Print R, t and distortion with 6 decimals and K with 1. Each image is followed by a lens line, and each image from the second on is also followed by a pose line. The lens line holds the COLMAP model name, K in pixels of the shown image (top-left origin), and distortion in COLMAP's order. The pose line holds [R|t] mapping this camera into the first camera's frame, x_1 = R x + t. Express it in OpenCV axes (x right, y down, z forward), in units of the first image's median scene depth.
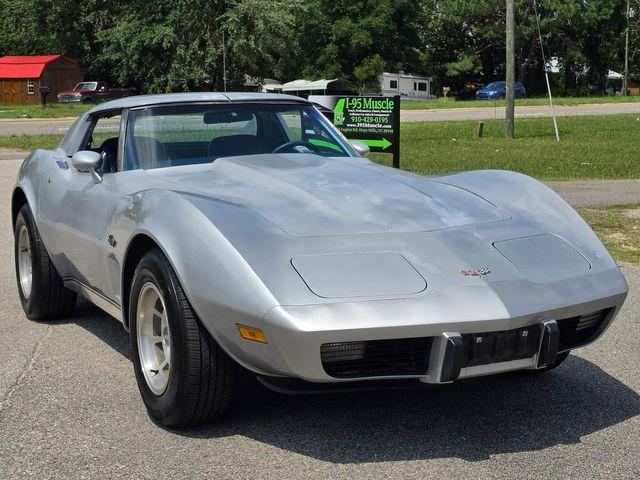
lens RADIAL K [[1162.4, 0, 318.5], [0, 1162.4, 244.8], [0, 0, 1]] dist [0.089039, 0.000000]
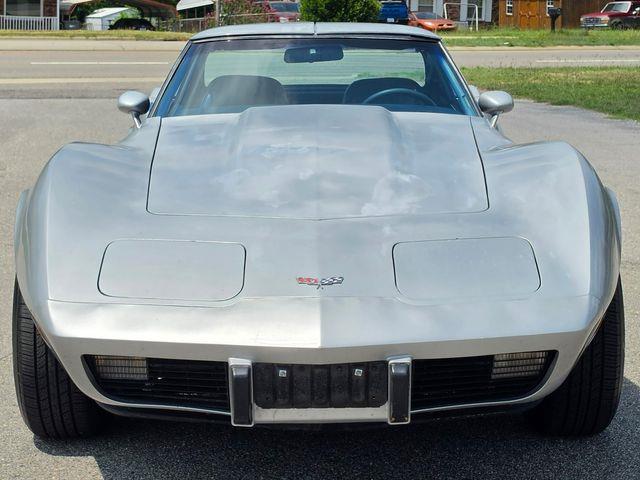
lens RADIAL K [[1386.3, 0, 322.2], [0, 1386.3, 238.6], [0, 0, 1]] dist [0.176817, 0.000000]
pose [[0.906228, 0.081174, -0.414924, 0.326671], [-0.069073, 0.996636, 0.044117, -0.027137], [0.417109, -0.011320, 0.908786, 0.140308]]
